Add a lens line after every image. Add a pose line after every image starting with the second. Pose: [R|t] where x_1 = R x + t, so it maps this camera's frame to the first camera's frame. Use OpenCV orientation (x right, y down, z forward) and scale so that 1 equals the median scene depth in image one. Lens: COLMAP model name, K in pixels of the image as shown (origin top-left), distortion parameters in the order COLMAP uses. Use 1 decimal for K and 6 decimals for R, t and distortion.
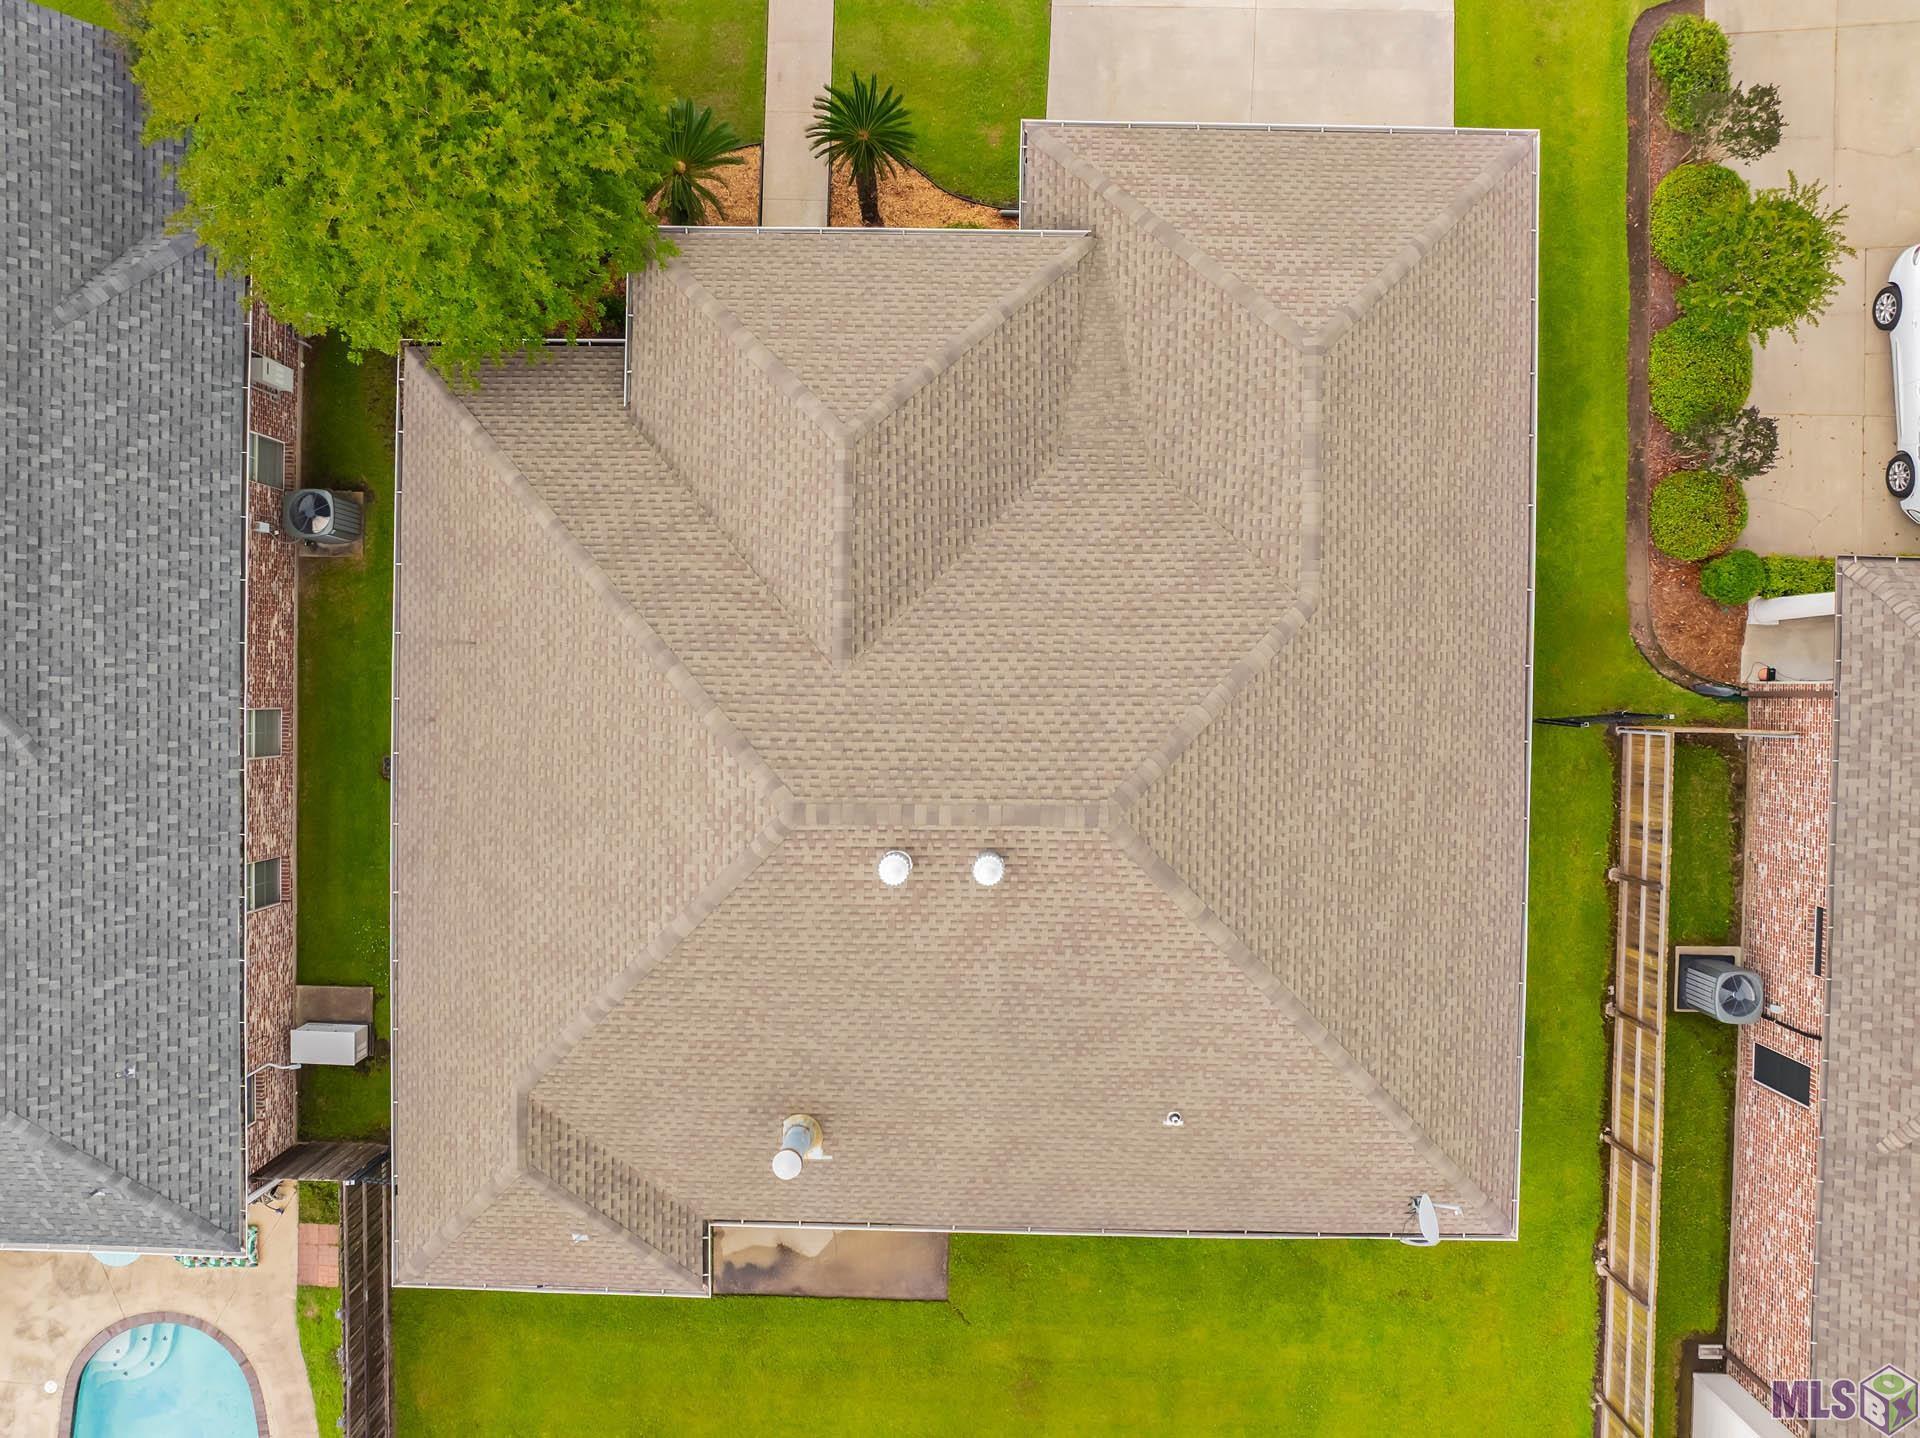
lens RADIAL K [[1366.6, 0, 963.5], [0, 1366.6, 720.1], [0, 0, 1]] dist [-0.027668, 0.012389]
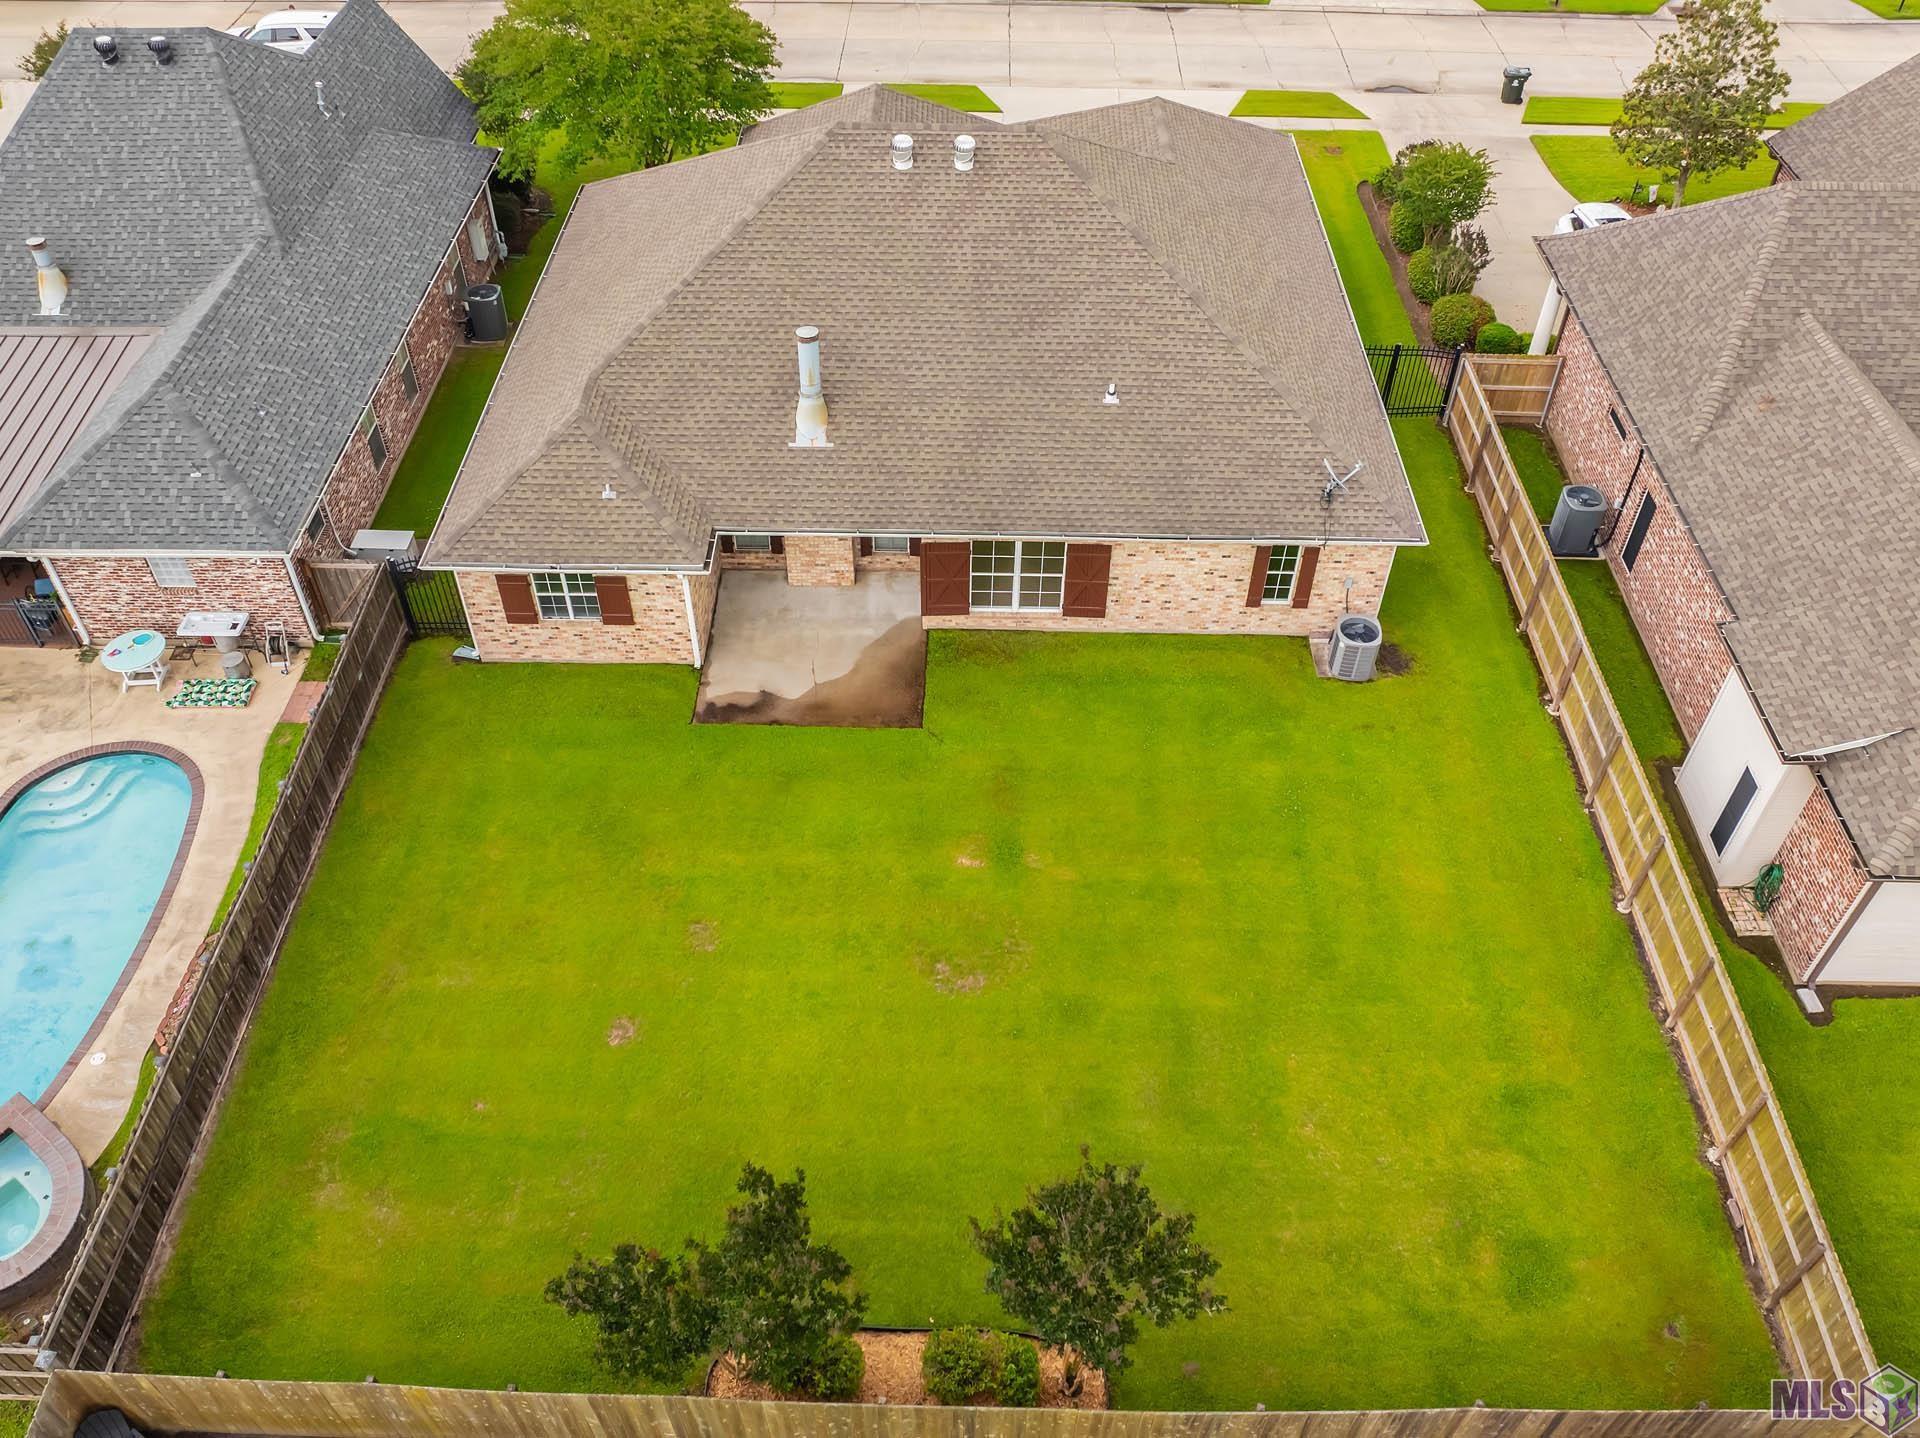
lens RADIAL K [[1528.4, 0, 962.8], [0, 1528.4, 722.1], [0, 0, 1]] dist [-0.006397, -0.027963]
pose [[0.999757, 0.016681, 0.014404, 0.002953], [-0.001225, 0.694620, -0.719376, 1.574460], [-0.022005, 0.719183, 0.694472, 0.253117]]
